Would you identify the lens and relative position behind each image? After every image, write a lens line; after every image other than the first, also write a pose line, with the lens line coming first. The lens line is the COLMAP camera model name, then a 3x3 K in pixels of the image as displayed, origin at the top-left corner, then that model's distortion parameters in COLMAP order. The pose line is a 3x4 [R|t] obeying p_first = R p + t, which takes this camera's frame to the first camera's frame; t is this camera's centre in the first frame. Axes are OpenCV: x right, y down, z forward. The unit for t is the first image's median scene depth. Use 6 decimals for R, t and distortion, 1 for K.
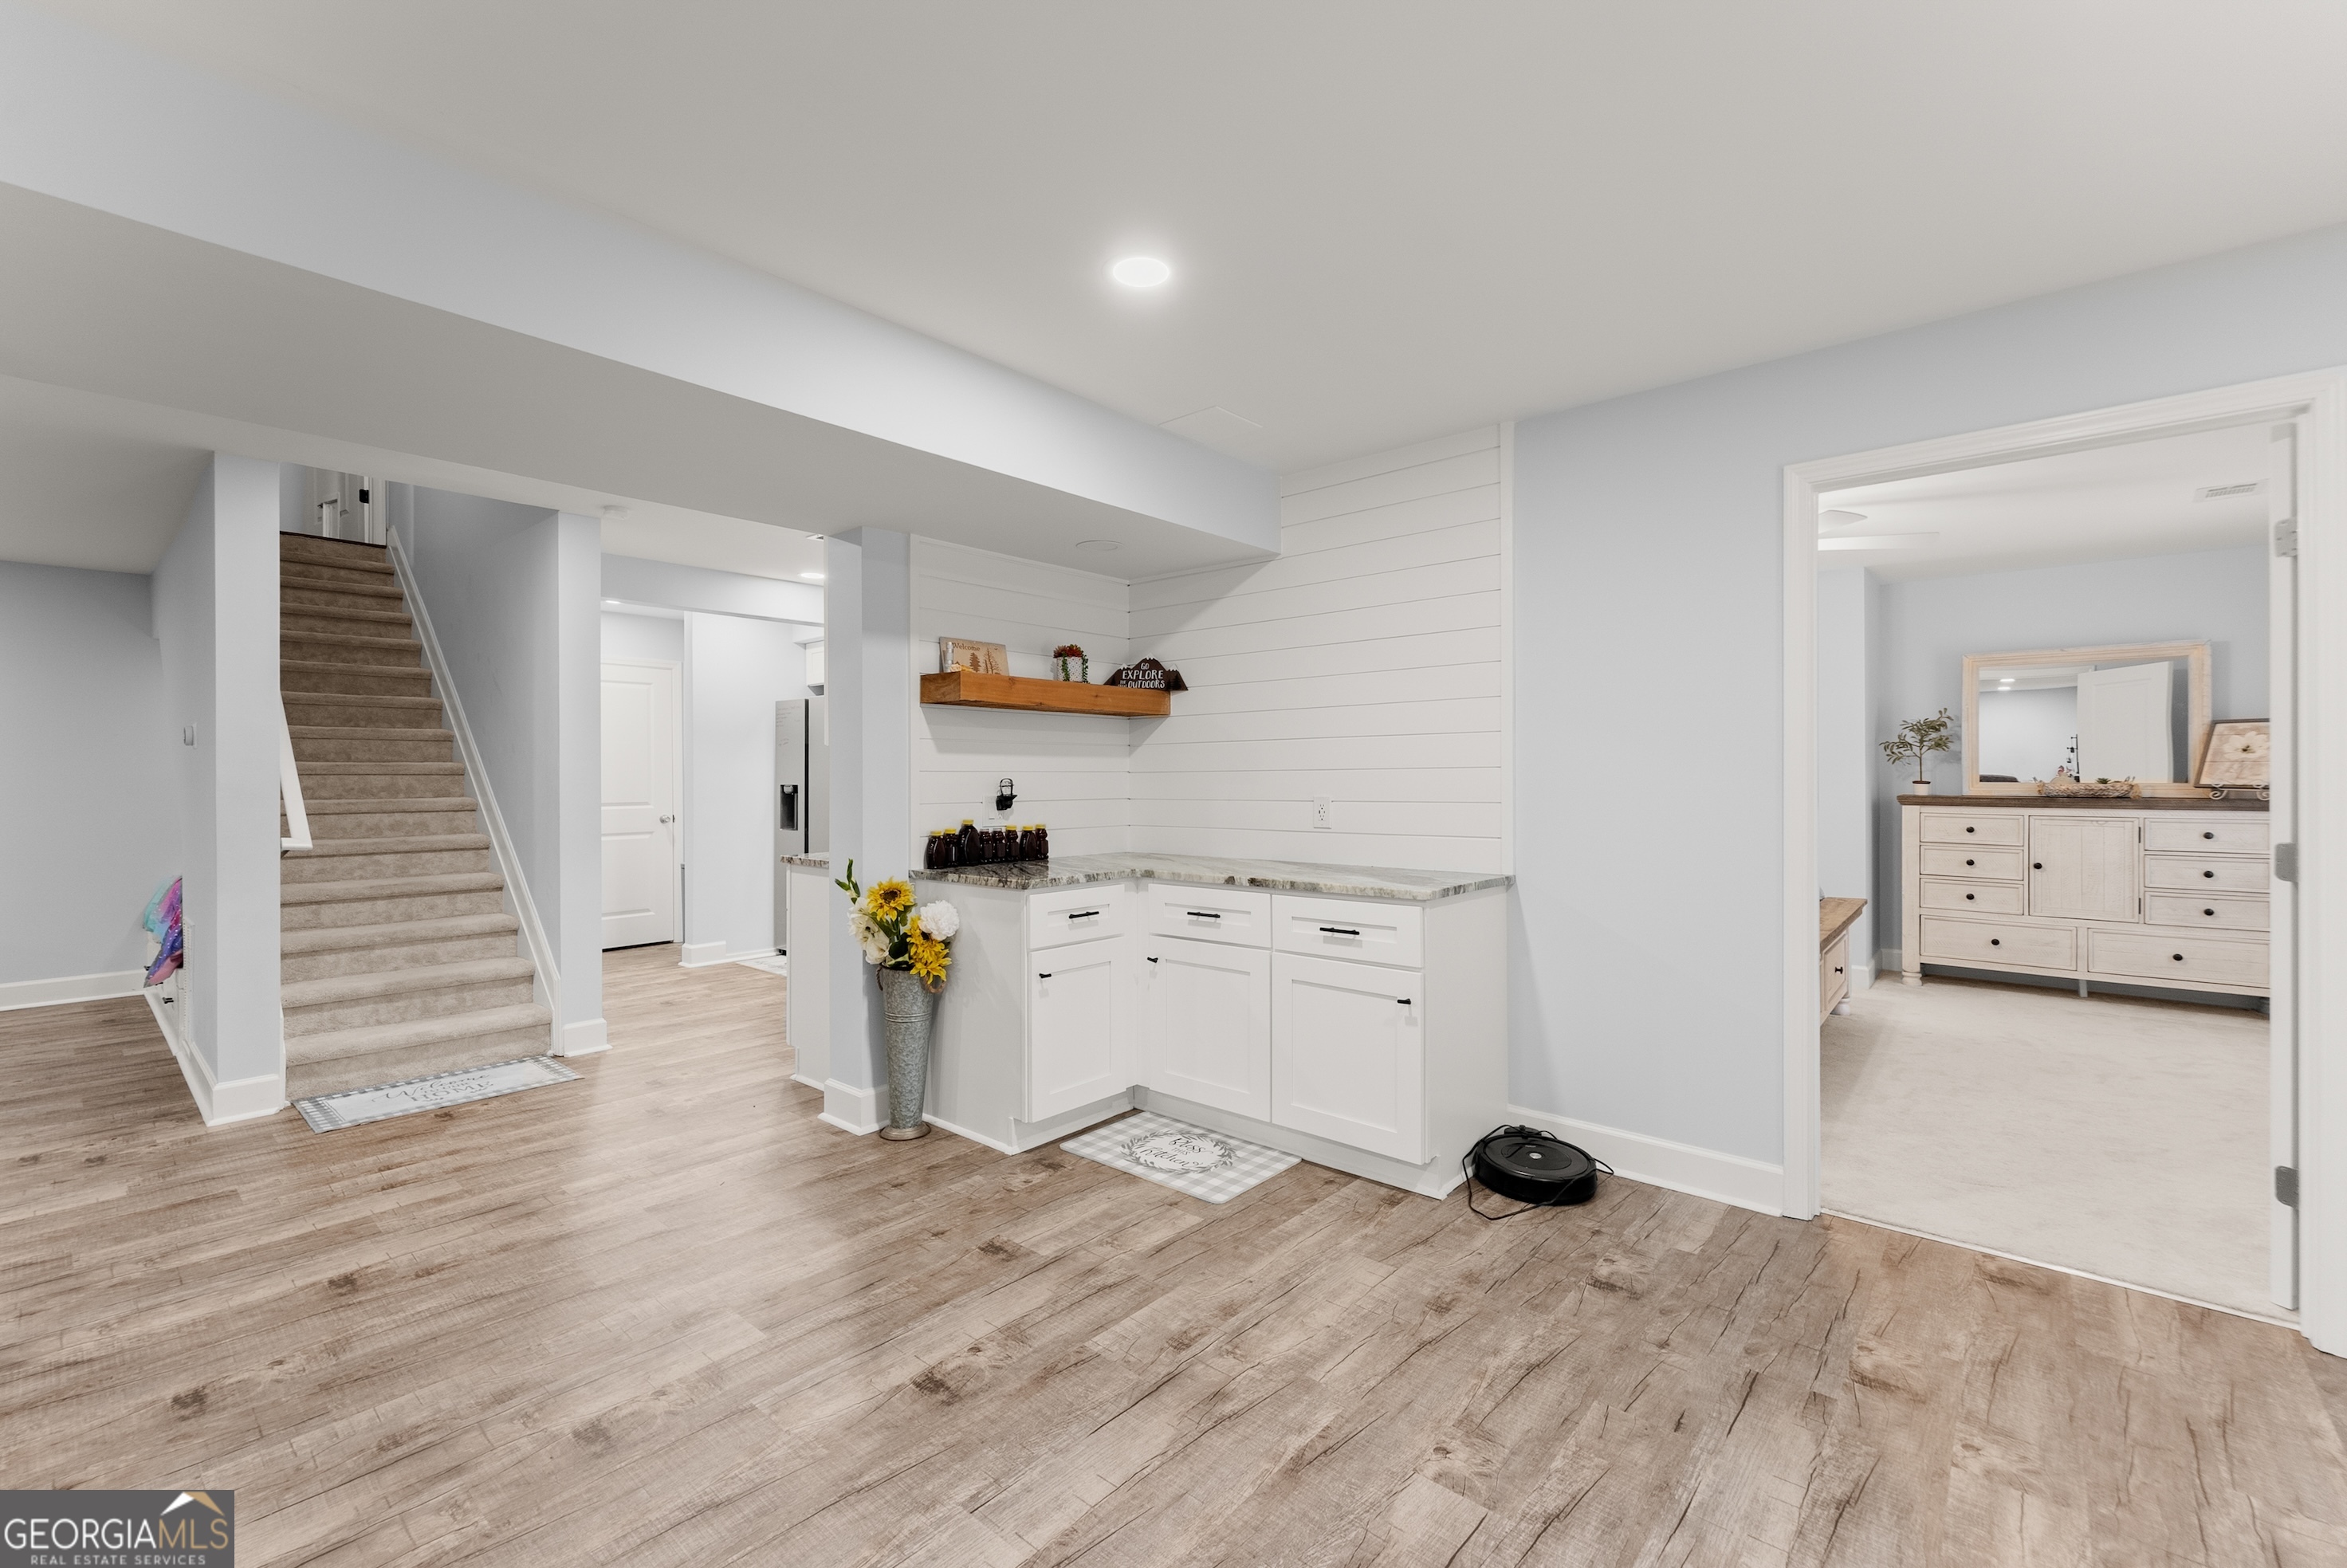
lens RADIAL K [[980.6, 0, 1173.5], [0, 980.6, 784.0], [0, 0, 1]] dist [-0.000132, -0.000138]
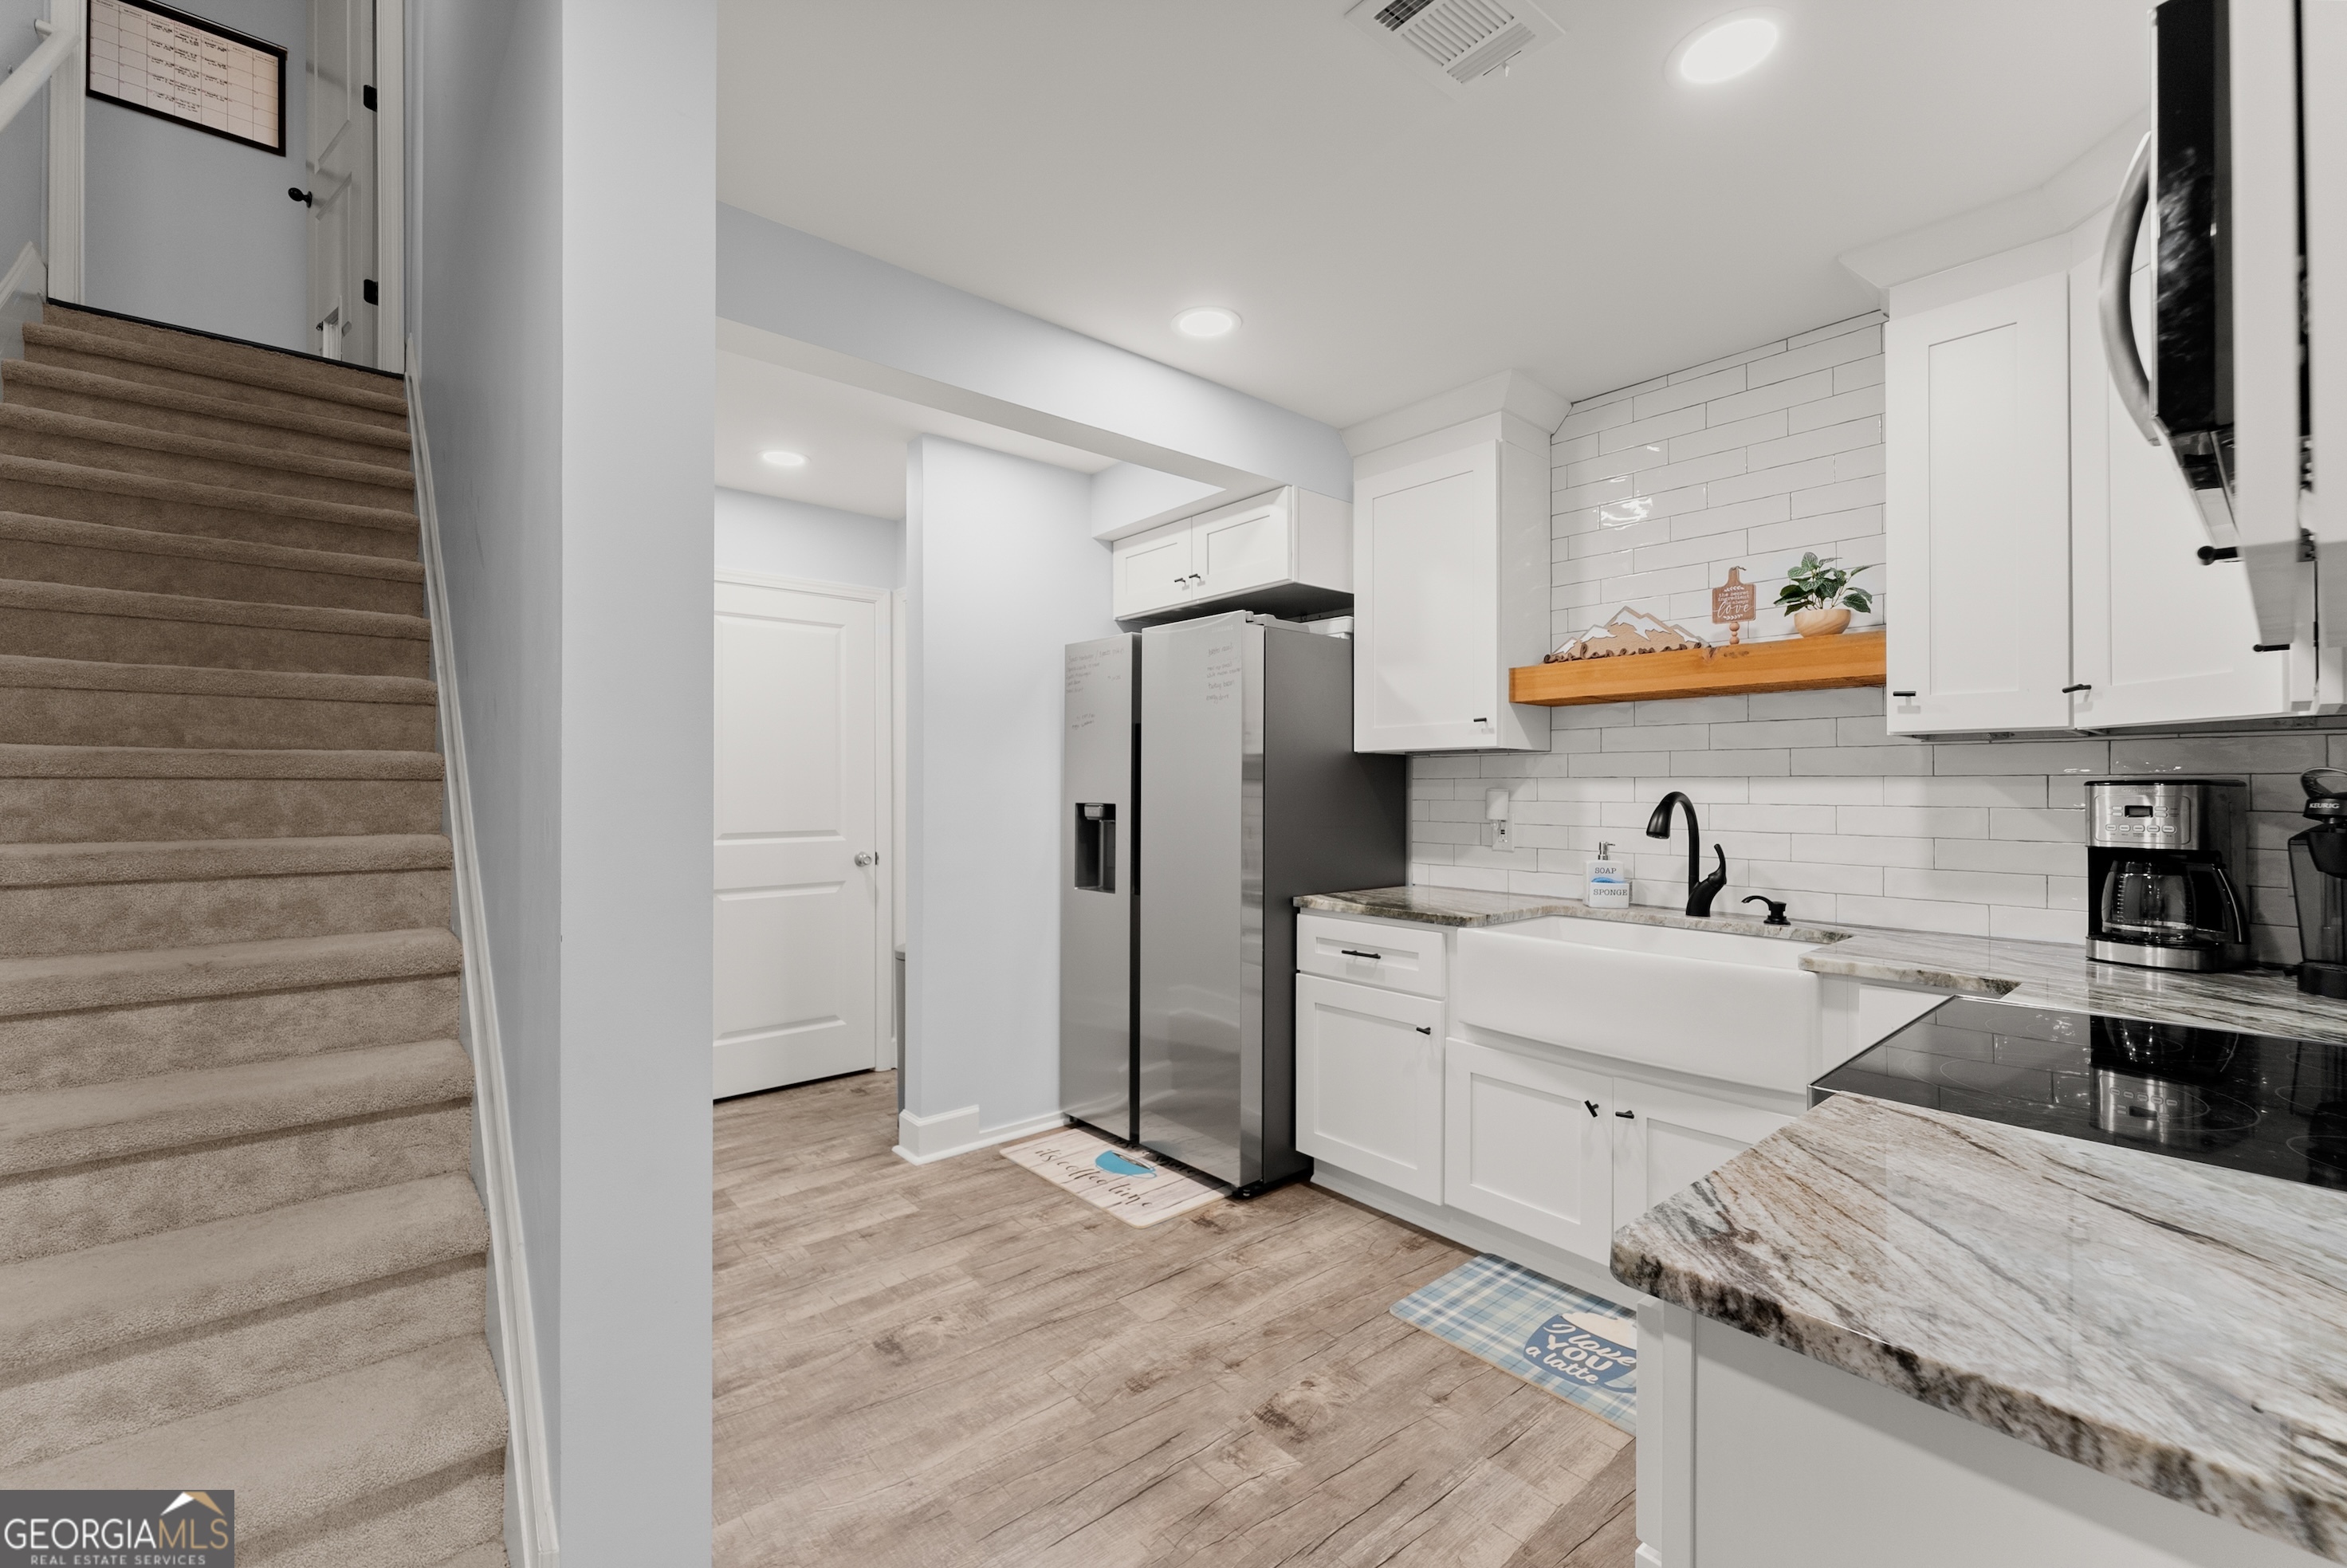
lens RADIAL K [[964.0, 0, 1164.0], [0, 964.0, 796.7], [0, 0, 1]] dist [0.001677, -0.000005]
pose [[0.988668, 0.005279, -0.150025, -0.357874], [-0.005248, 0.999986, 0.000605, -0.004121], [0.150026, 0.000190, 0.988682, 0.643482]]
